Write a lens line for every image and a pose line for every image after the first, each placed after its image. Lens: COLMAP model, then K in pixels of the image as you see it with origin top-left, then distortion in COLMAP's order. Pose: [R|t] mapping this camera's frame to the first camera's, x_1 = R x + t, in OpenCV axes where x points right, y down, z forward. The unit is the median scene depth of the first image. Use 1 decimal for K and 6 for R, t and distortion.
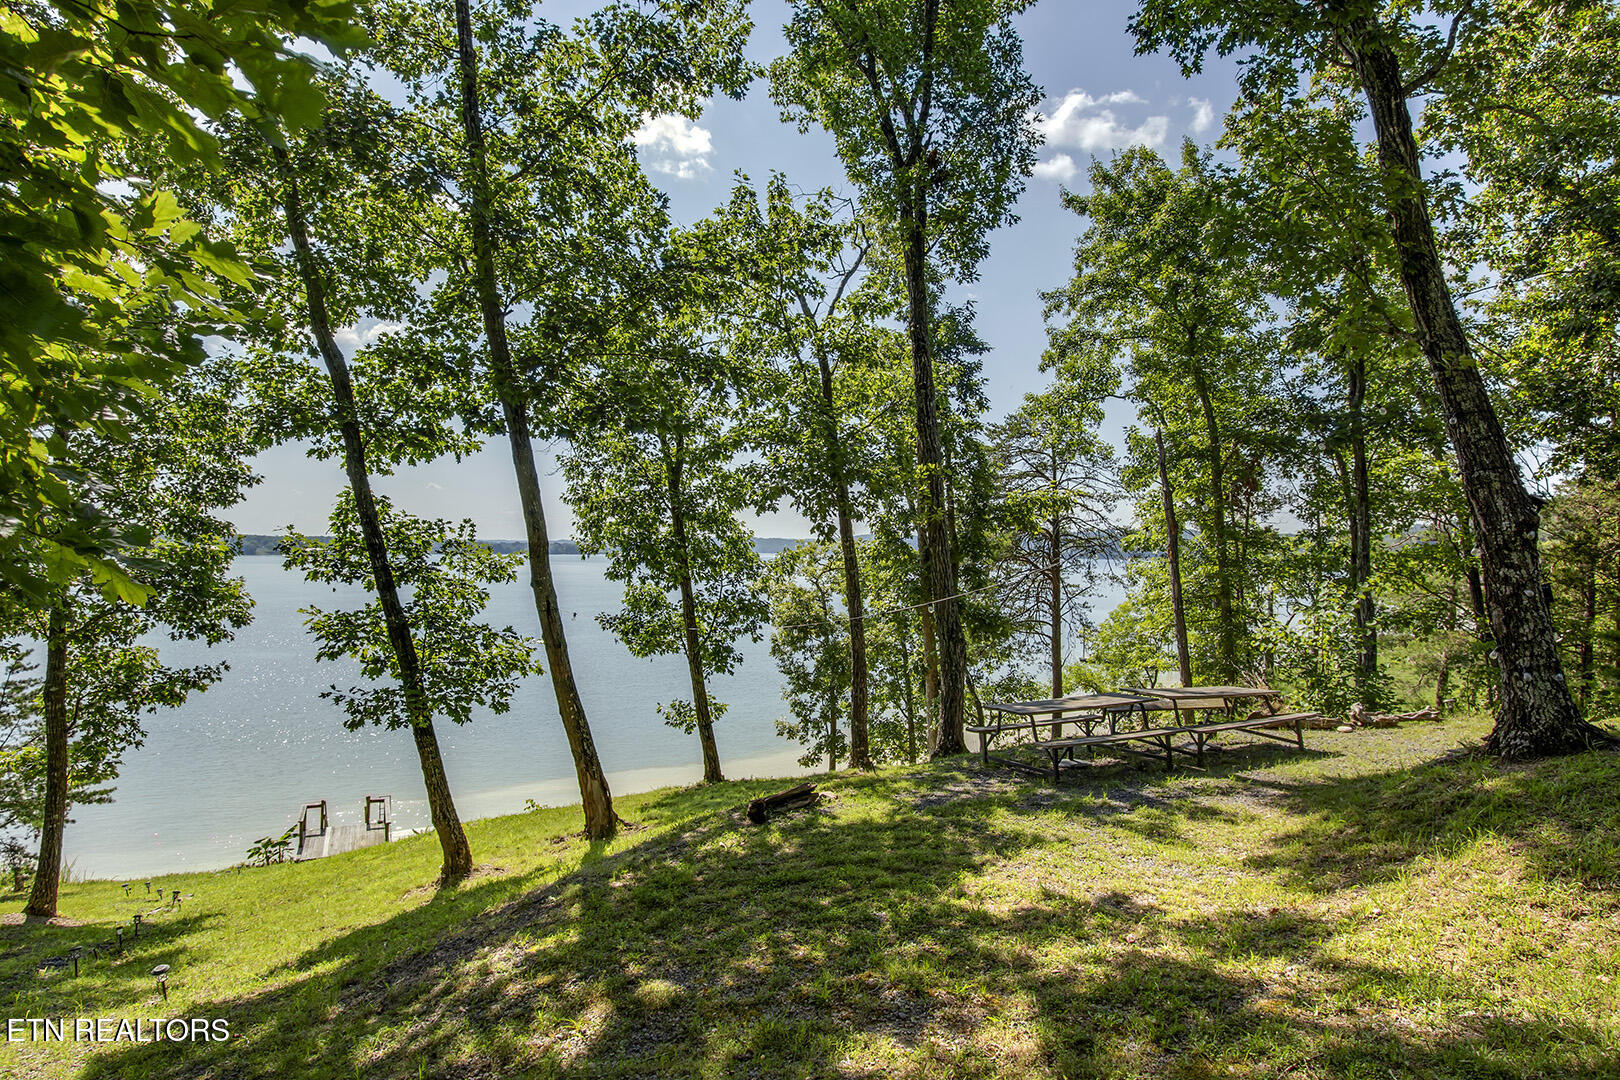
lens RADIAL K [[884.0, 0, 809.5], [0, 884.0, 540.8], [0, 0, 1]] dist [-0.000319, -0.000017]
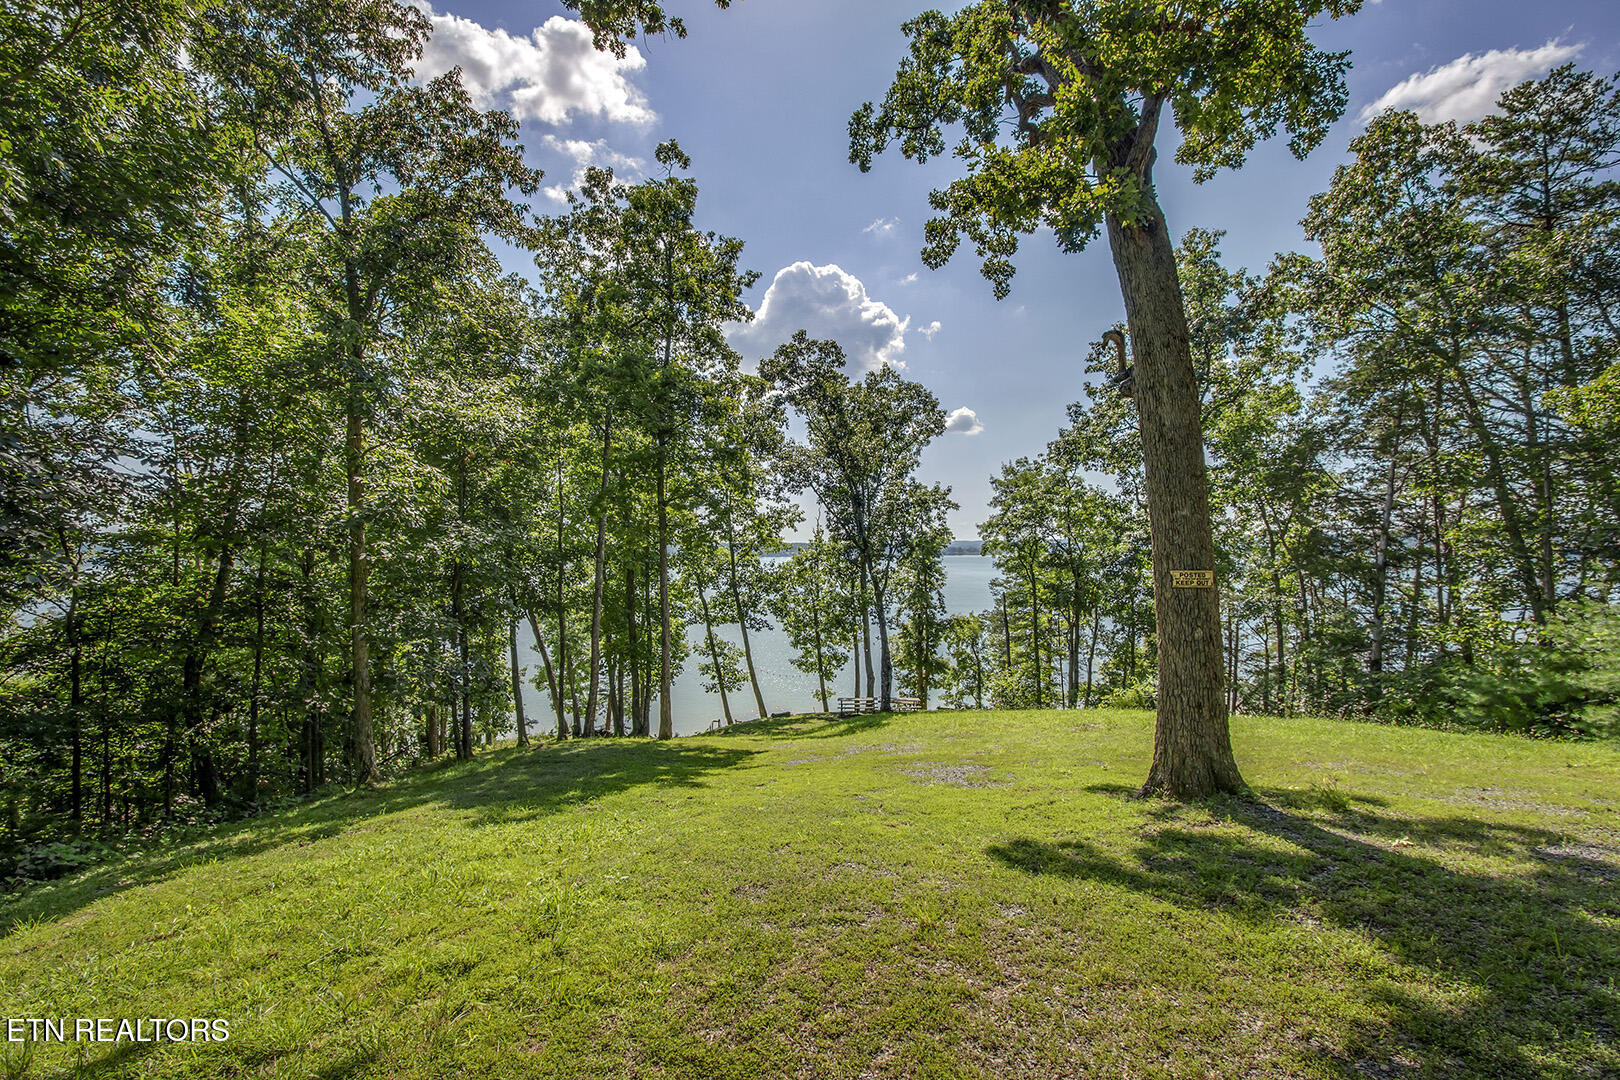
lens RADIAL K [[884.0, 0, 809.8], [0, 884.0, 539.1], [0, 0, 1]] dist [-0.000319, -0.000017]
pose [[0.938615, 0.000108, -0.344967, 1.339224], [0.003617, 0.999942, 0.010153, -0.537156], [0.344948, -0.010777, 0.938560, -2.676102]]
